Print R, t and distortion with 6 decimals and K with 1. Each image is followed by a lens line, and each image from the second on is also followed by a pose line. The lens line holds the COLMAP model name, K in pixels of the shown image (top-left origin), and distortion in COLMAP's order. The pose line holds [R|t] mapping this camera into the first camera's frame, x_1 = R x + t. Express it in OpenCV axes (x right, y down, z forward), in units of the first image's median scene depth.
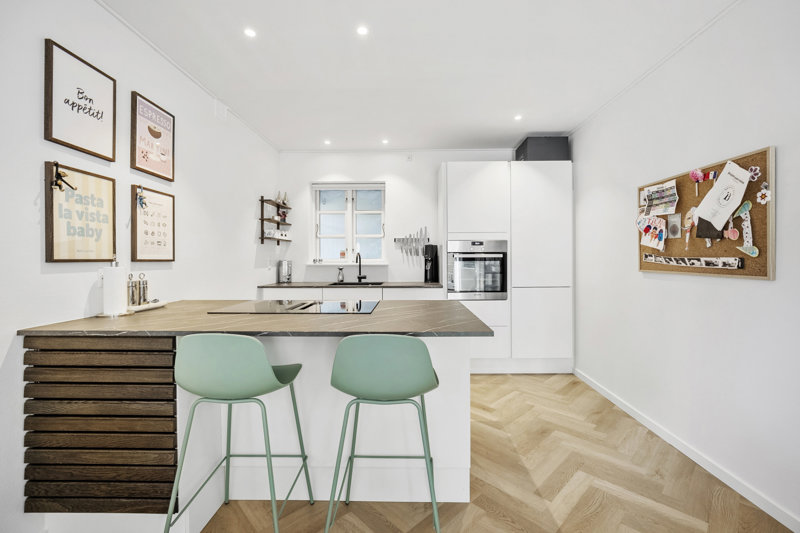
lens RADIAL K [[343.6, 0, 409.0], [0, 343.6, 258.2], [0, 0, 1]] dist [-0.020966, 0.000157]
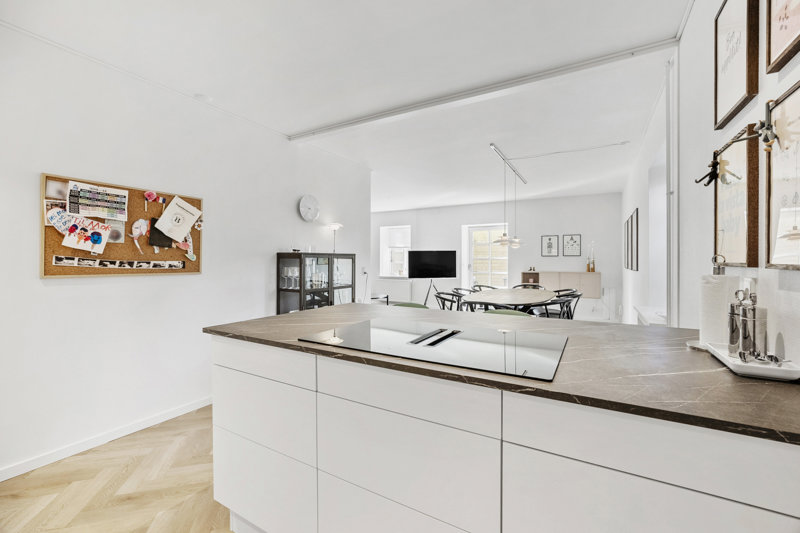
lens RADIAL K [[307.0, 0, 403.6], [0, 307.0, 264.3], [0, 0, 1]] dist [-0.000769, -0.000121]
pose [[-0.870528, 0.004000, 0.492103, -0.514311], [0.007955, 0.999951, 0.005945, 0.010970], [-0.492055, 0.009090, -0.870516, 1.487030]]
